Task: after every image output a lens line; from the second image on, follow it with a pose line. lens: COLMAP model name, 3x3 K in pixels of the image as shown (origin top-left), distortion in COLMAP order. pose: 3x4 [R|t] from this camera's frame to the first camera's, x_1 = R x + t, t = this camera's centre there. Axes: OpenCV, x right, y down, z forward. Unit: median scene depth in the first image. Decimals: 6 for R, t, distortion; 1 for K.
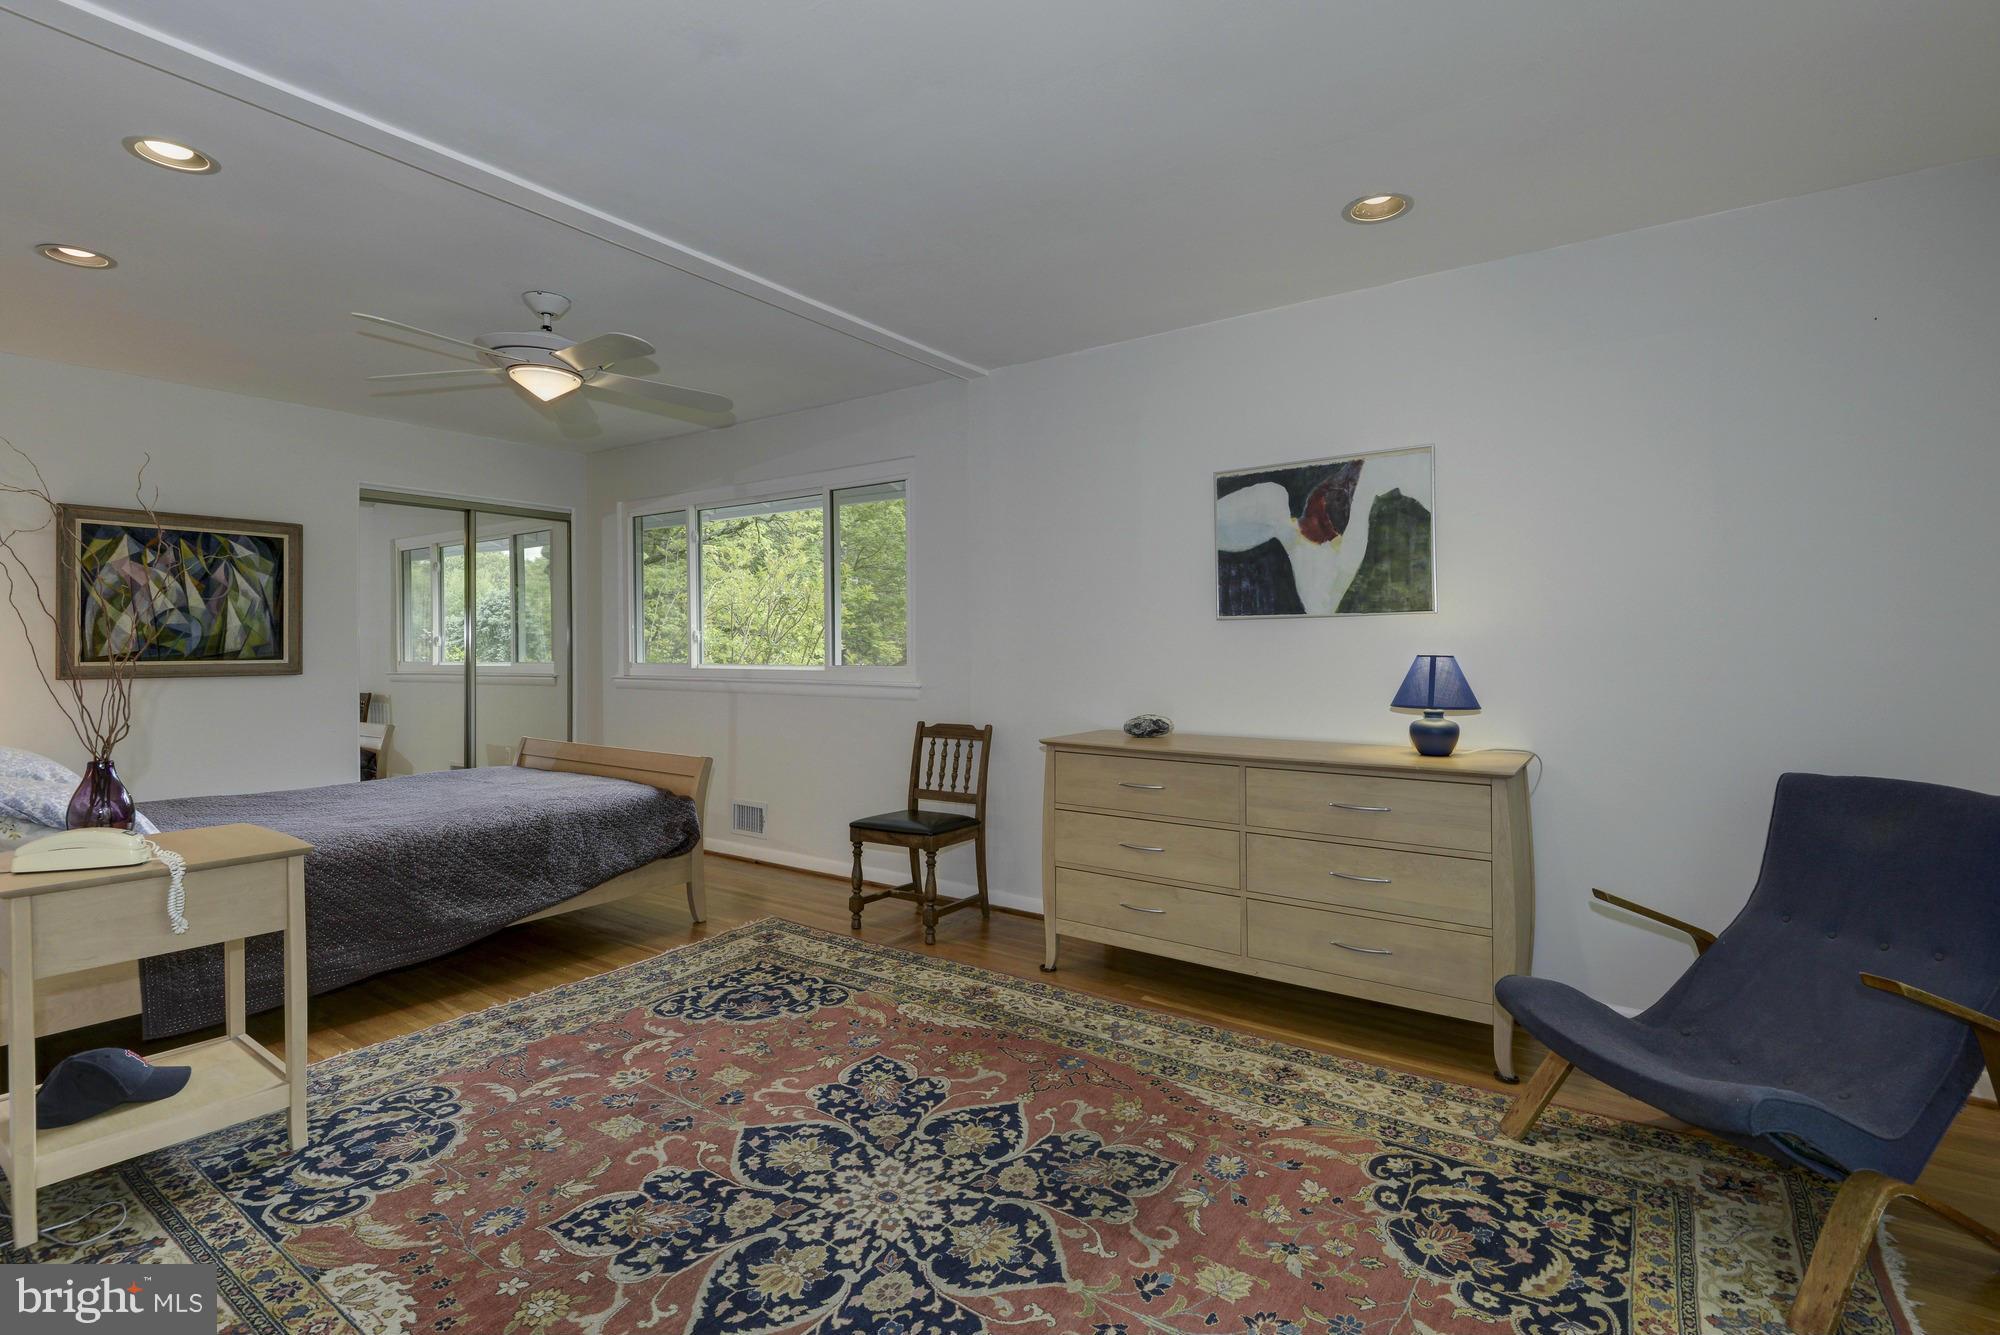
lens RADIAL K [[916.6, 0, 966.4], [0, 916.6, 665.8], [0, 0, 1]] dist [0.027426, -0.017643]
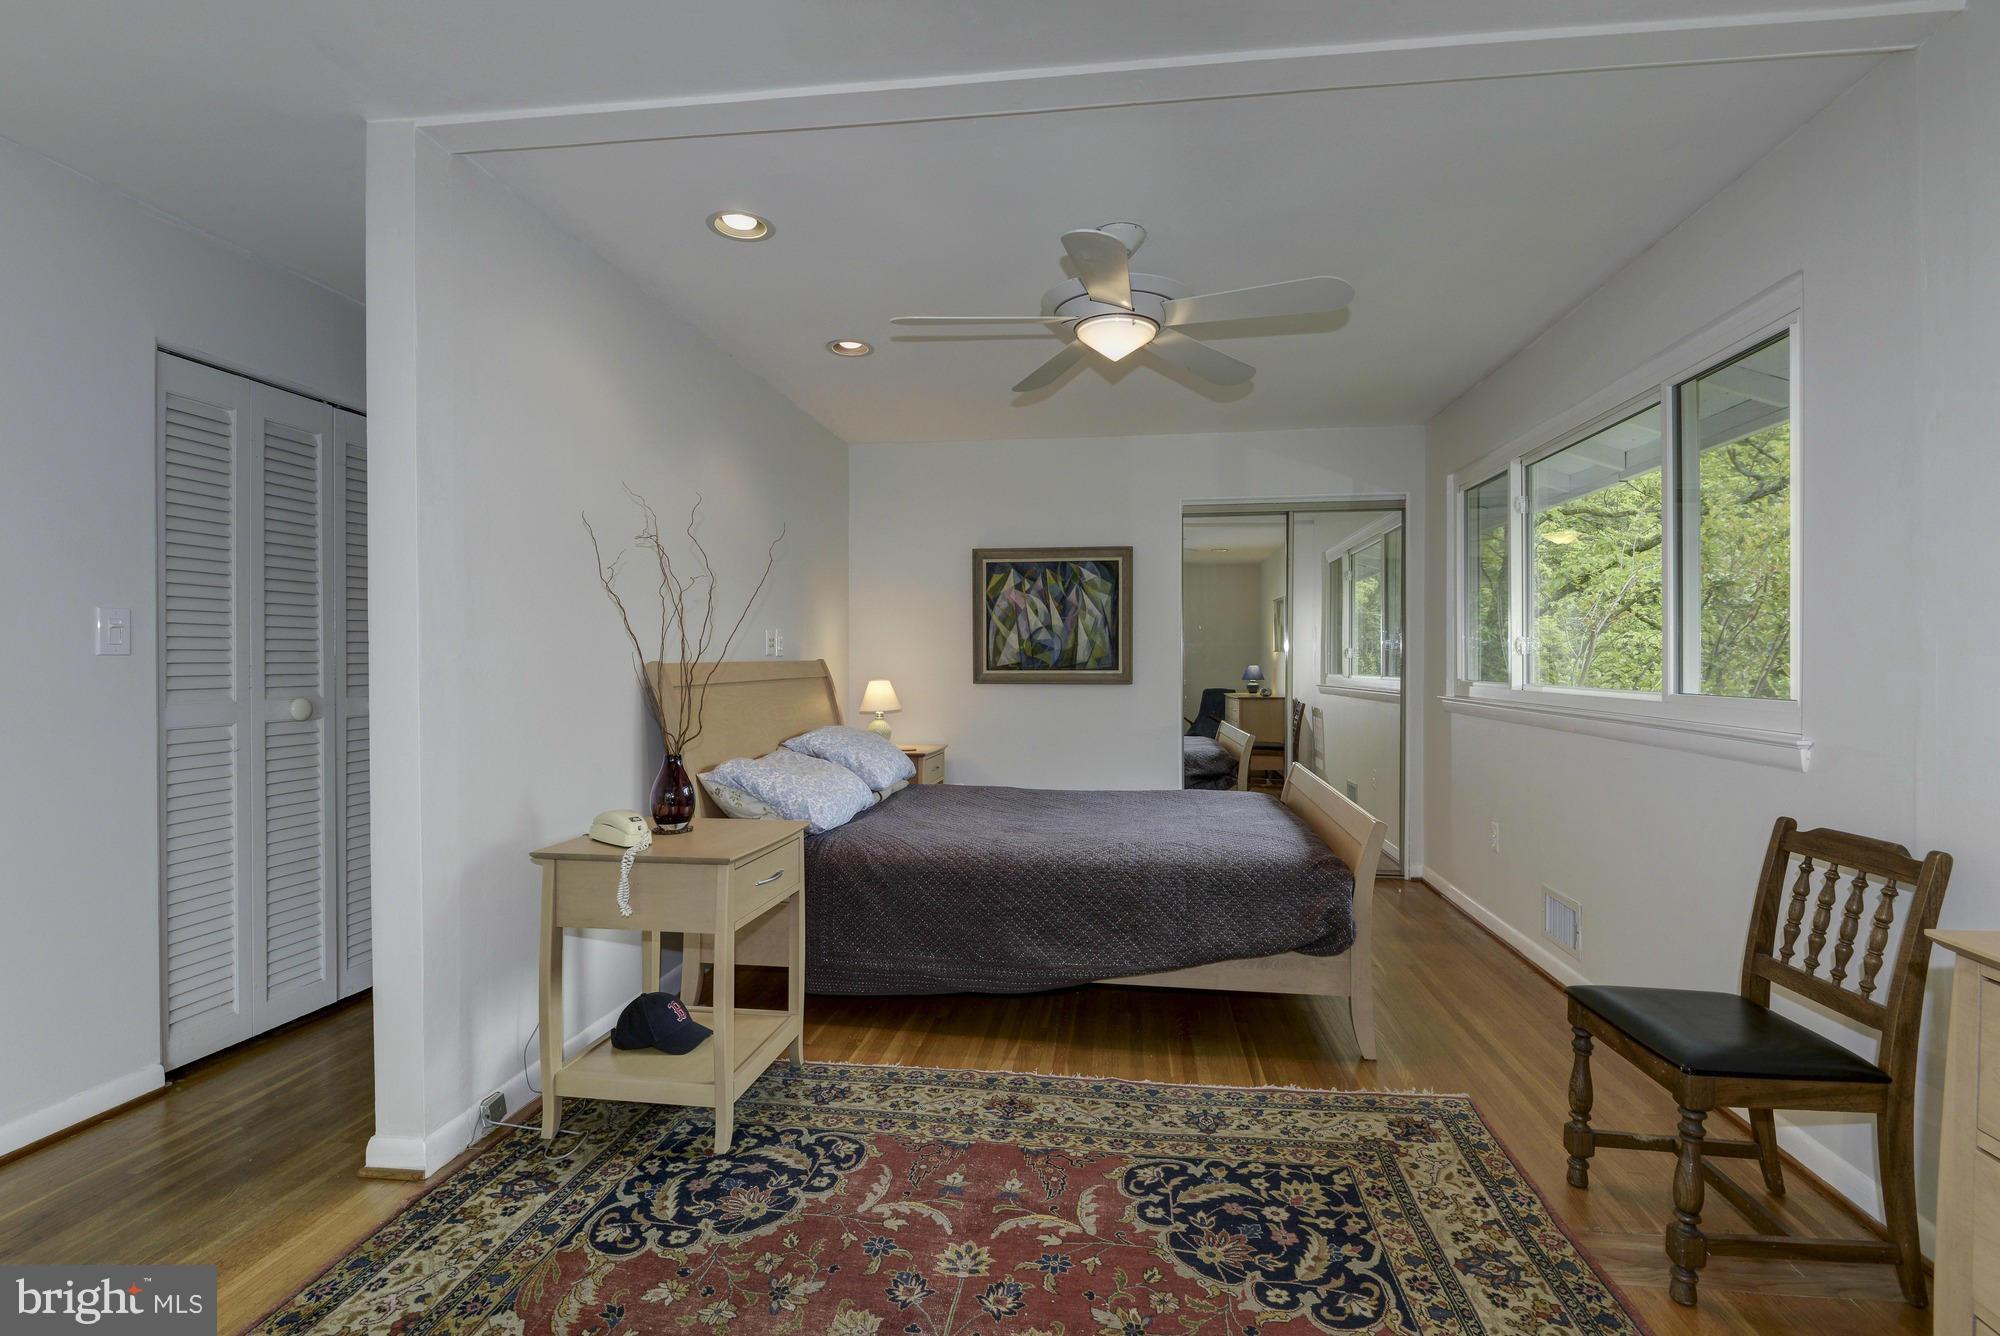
lens RADIAL K [[916.6, 0, 966.4], [0, 916.6, 666.3], [0, 0, 1]] dist [0.027426, -0.017643]
pose [[0.501284, 0.009804, -0.865227, 0.184946], [-0.020158, 0.999797, -0.000350, -0.011835], [0.865048, 0.017617, 0.501379, 0.458550]]
